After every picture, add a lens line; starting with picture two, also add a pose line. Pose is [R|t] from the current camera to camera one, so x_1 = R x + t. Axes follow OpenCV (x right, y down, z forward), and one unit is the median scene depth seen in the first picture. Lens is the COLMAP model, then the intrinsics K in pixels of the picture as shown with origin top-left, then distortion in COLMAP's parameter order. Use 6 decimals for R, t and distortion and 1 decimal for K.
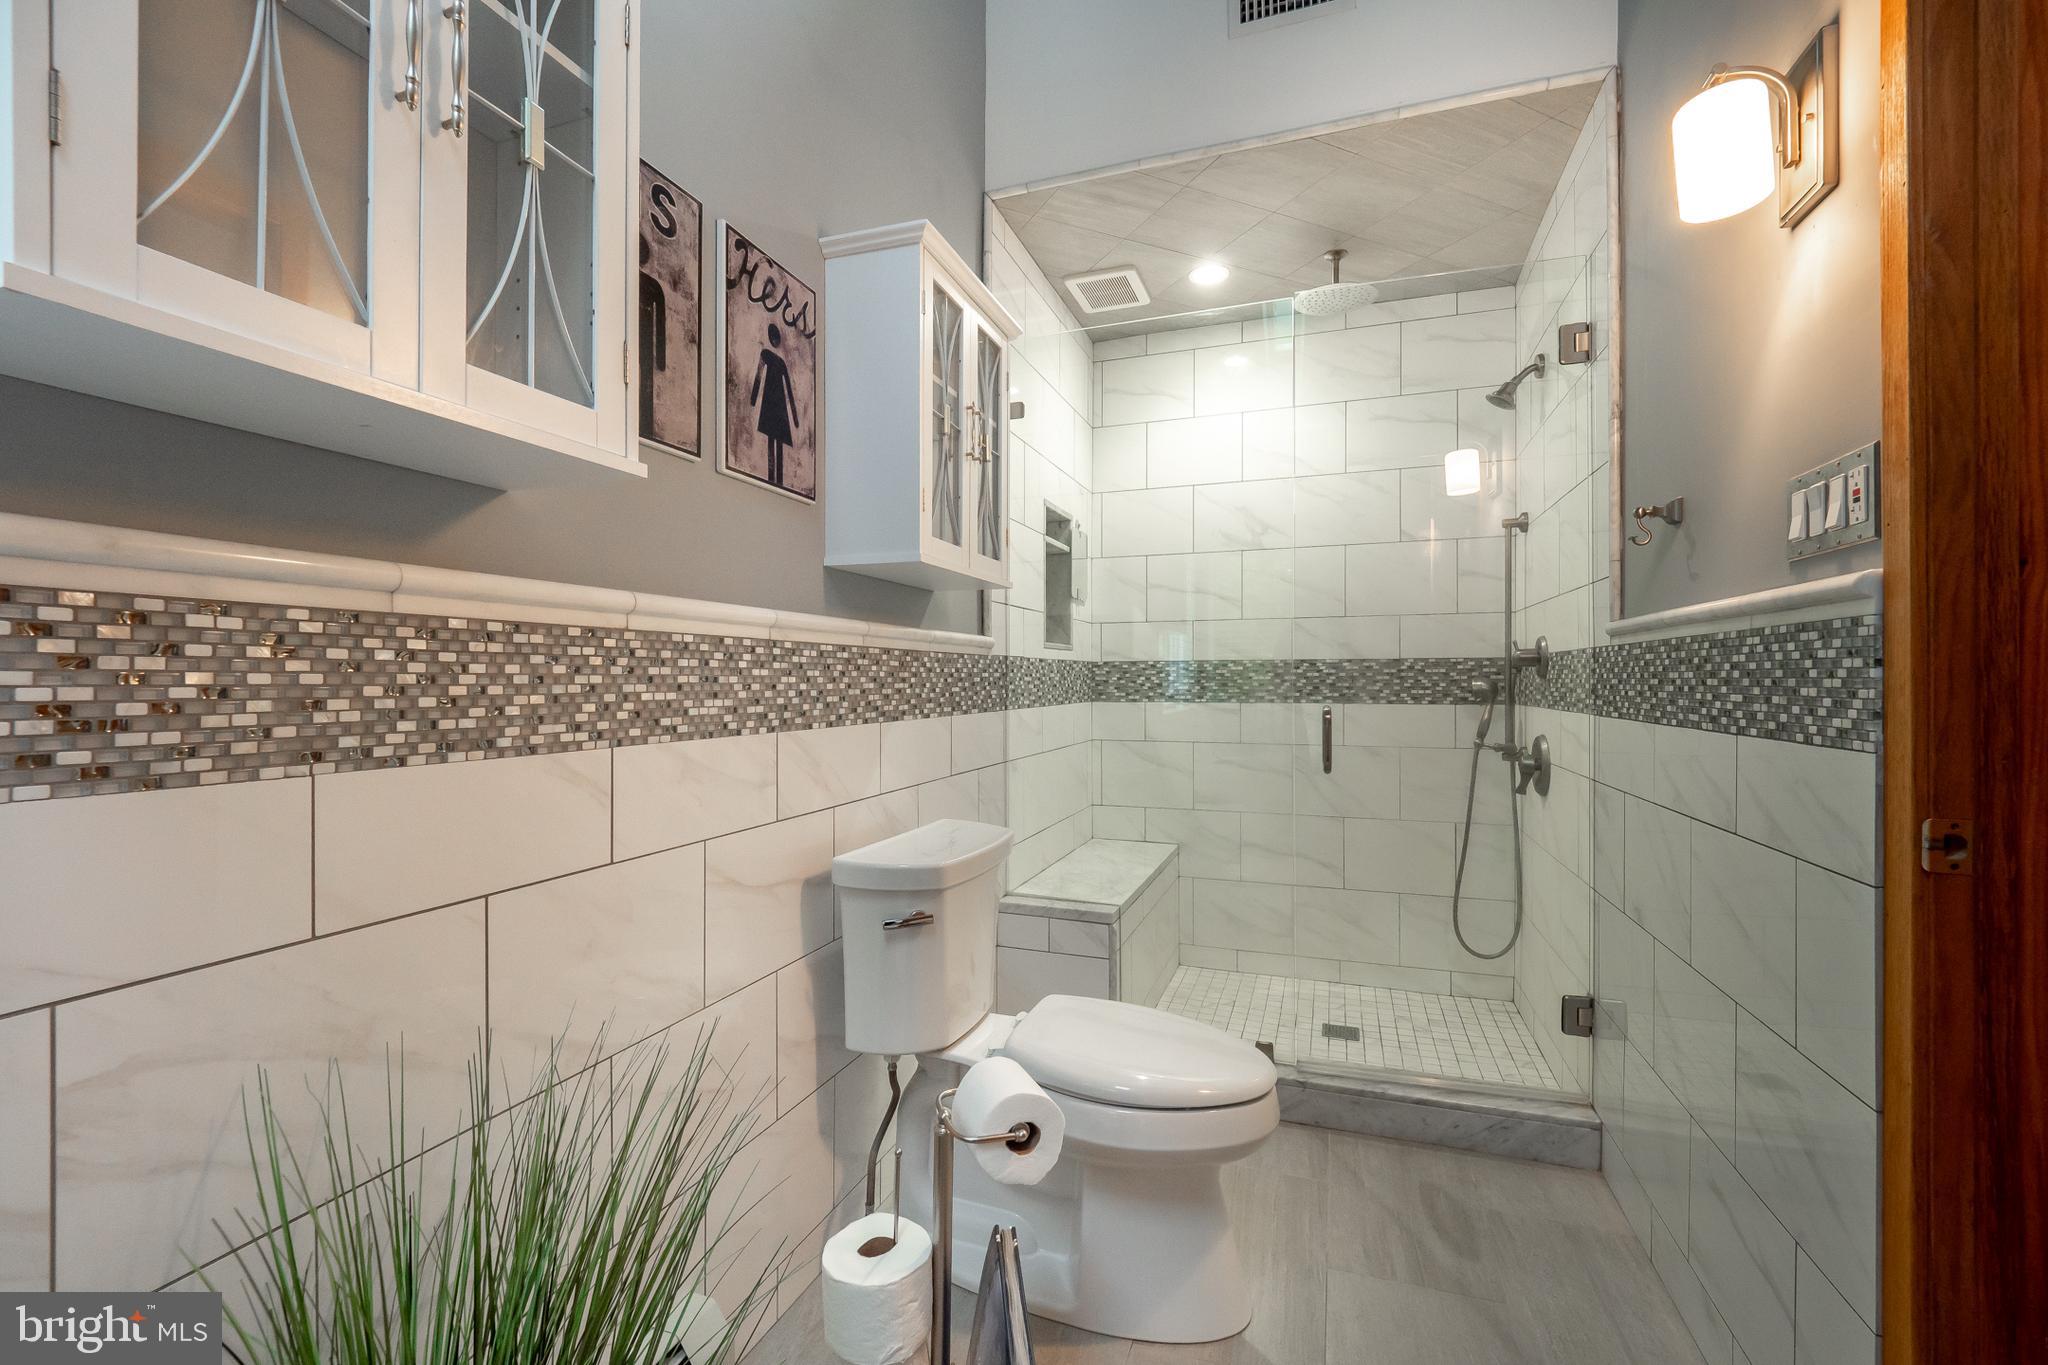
lens RADIAL K [[855.8, 0, 1024.0], [0, 855.8, 682.5], [0, 0, 1]] dist [0.002581, -0.009350]
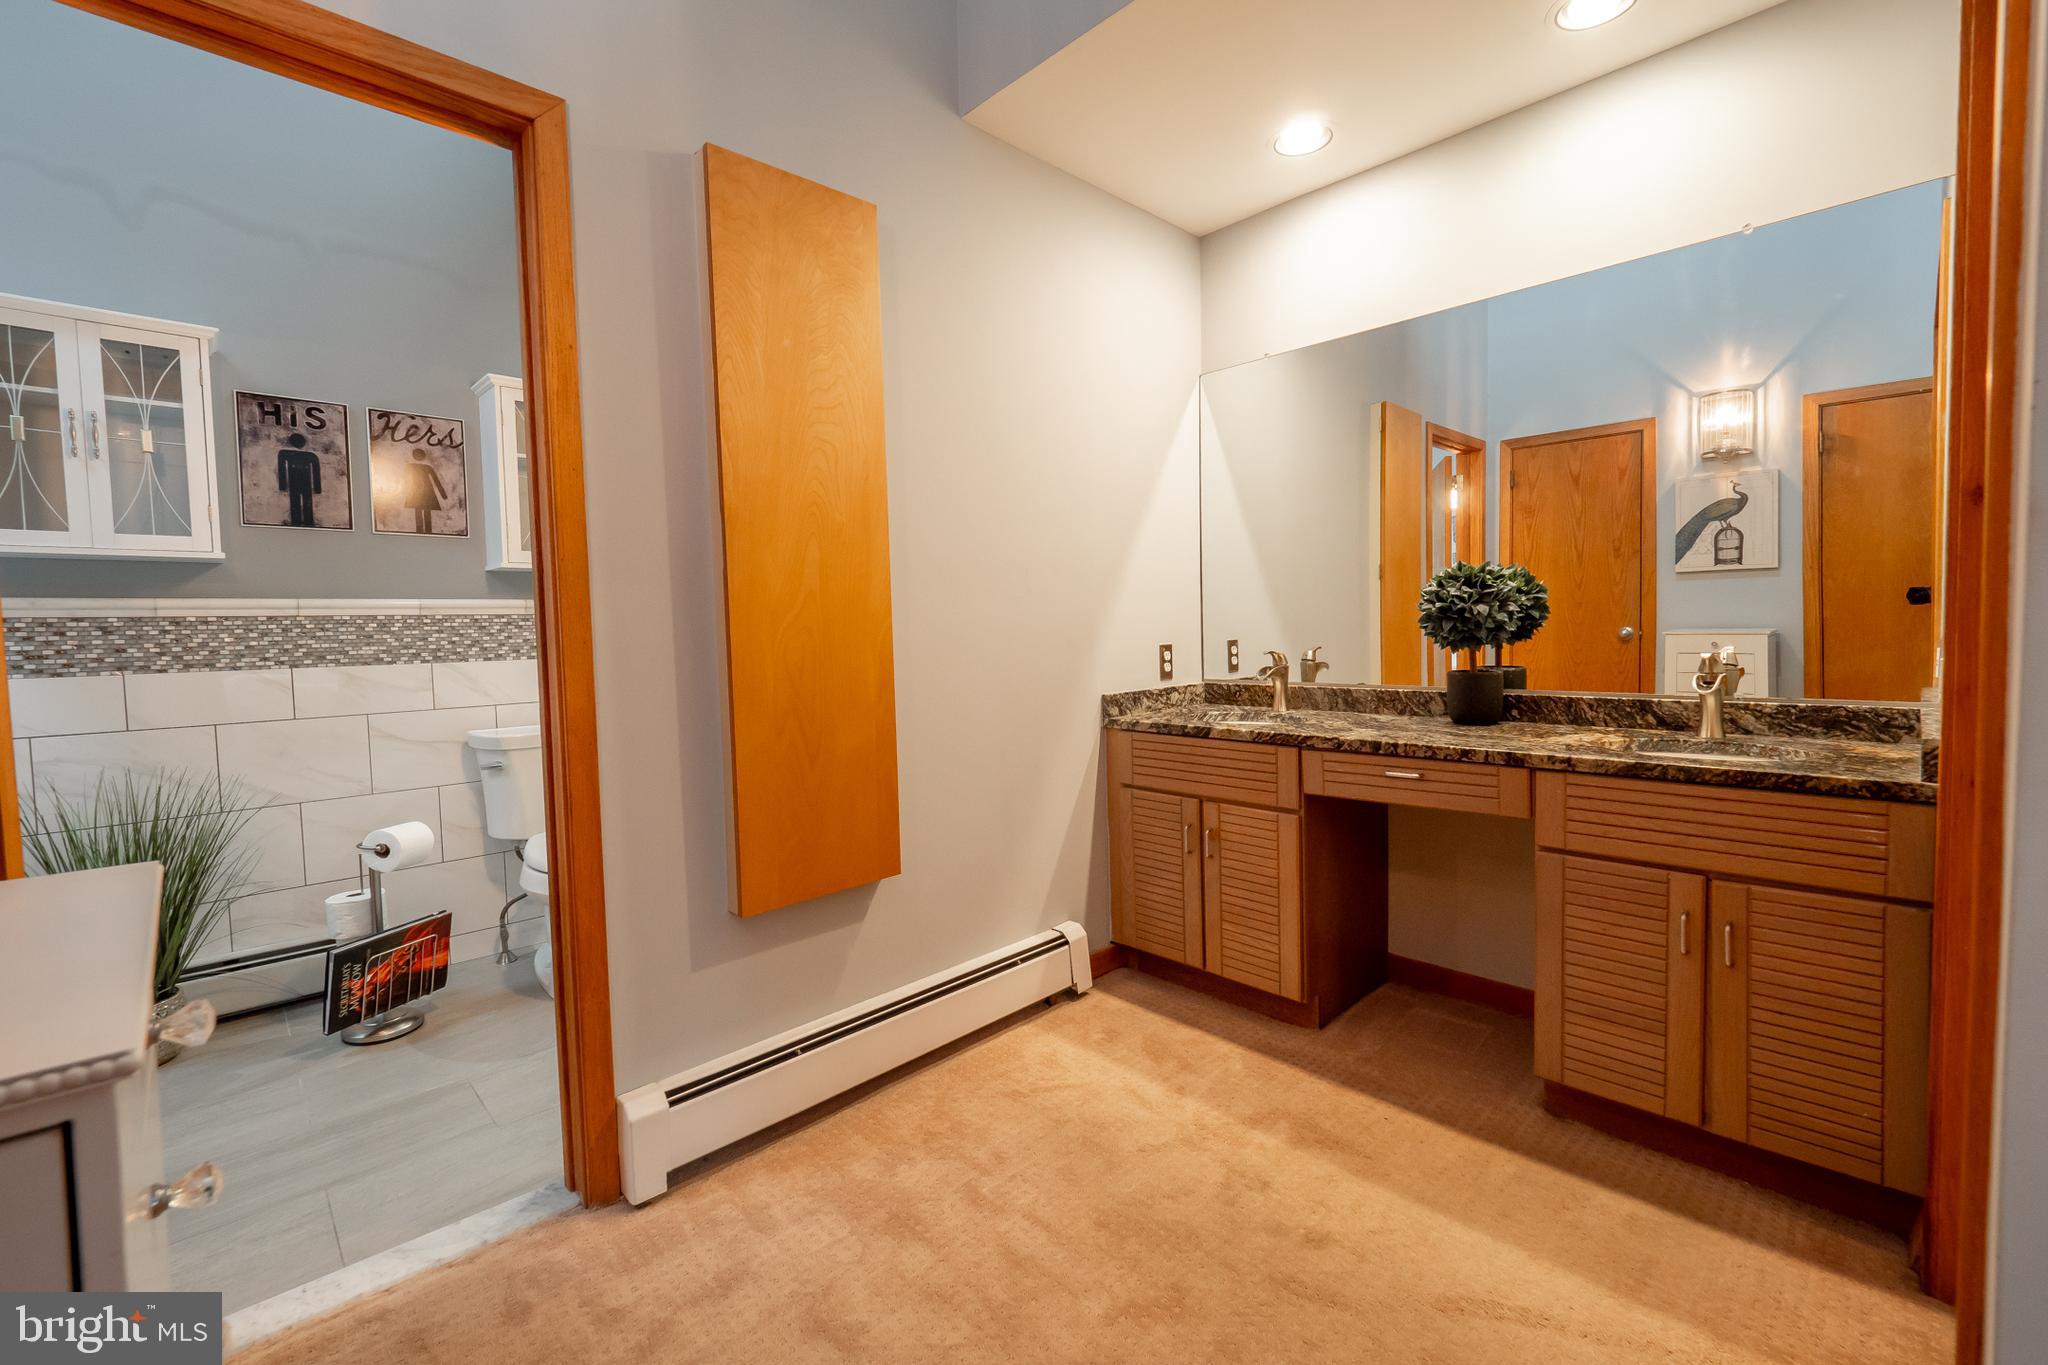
lens RADIAL K [[862.6, 0, 1014.0], [0, 862.6, 666.8], [0, 0, 1]] dist [-0.002509, -0.000179]
pose [[0.895387, 0.003835, -0.445272, 2.594324], [0.019163, 0.998705, 0.047136, 0.001195], [0.444876, -0.050738, 0.894154, -0.219380]]
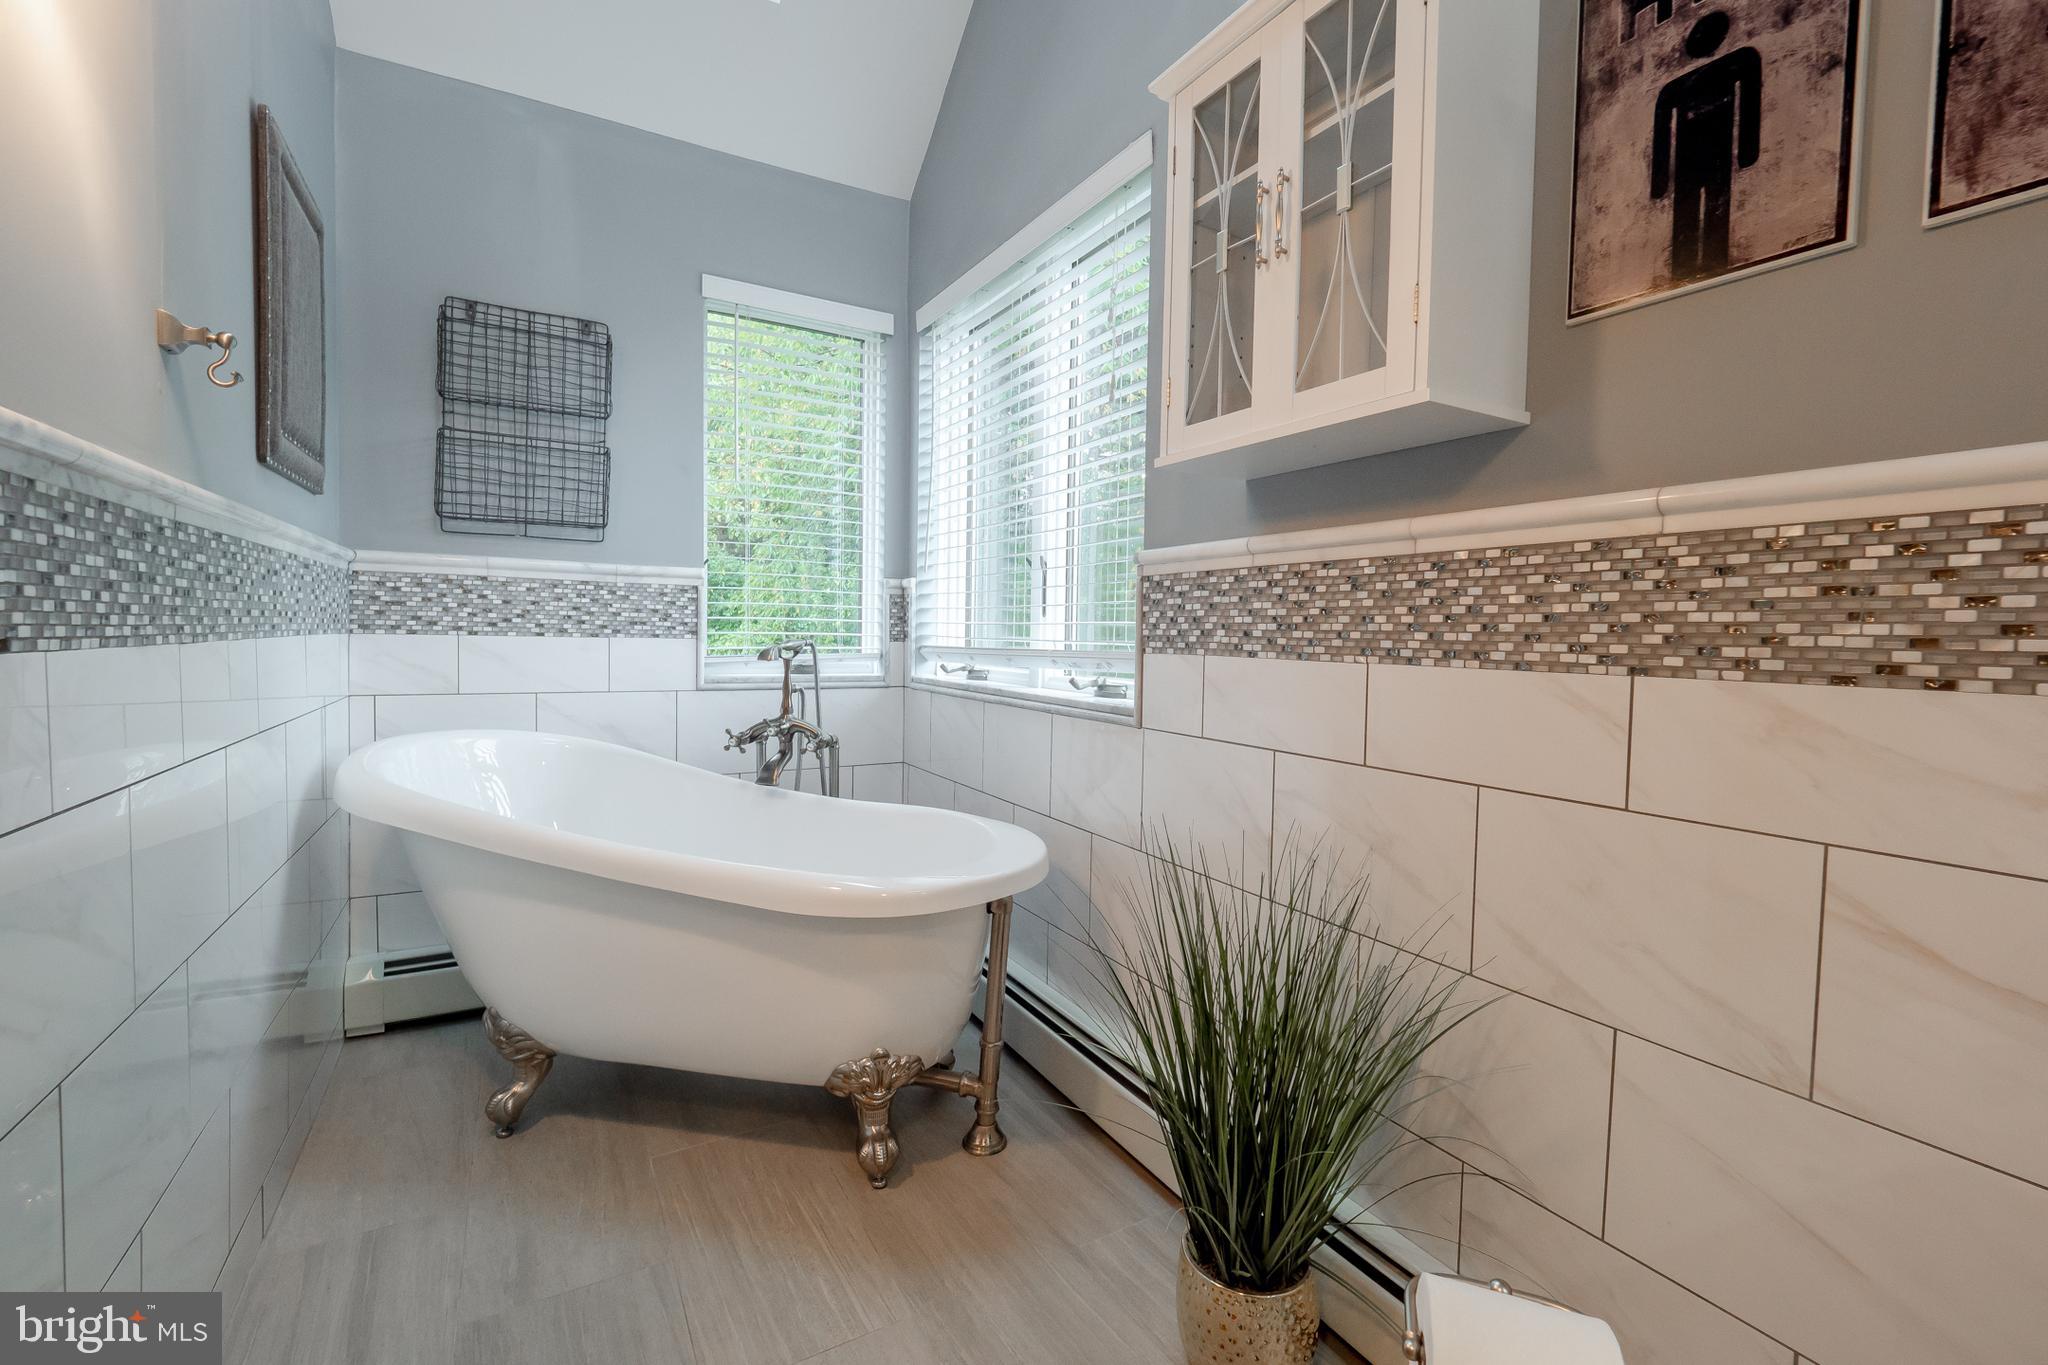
lens RADIAL K [[862.6, 0, 1014.0], [0, 862.6, 666.8], [0, 0, 1]] dist [-0.002509, -0.000179]
pose [[-0.651131, 0.020988, -0.758675, 0.665435], [-0.017645, 0.998929, 0.042778, 0.047190], [0.758761, 0.041241, -0.650063, 1.255276]]
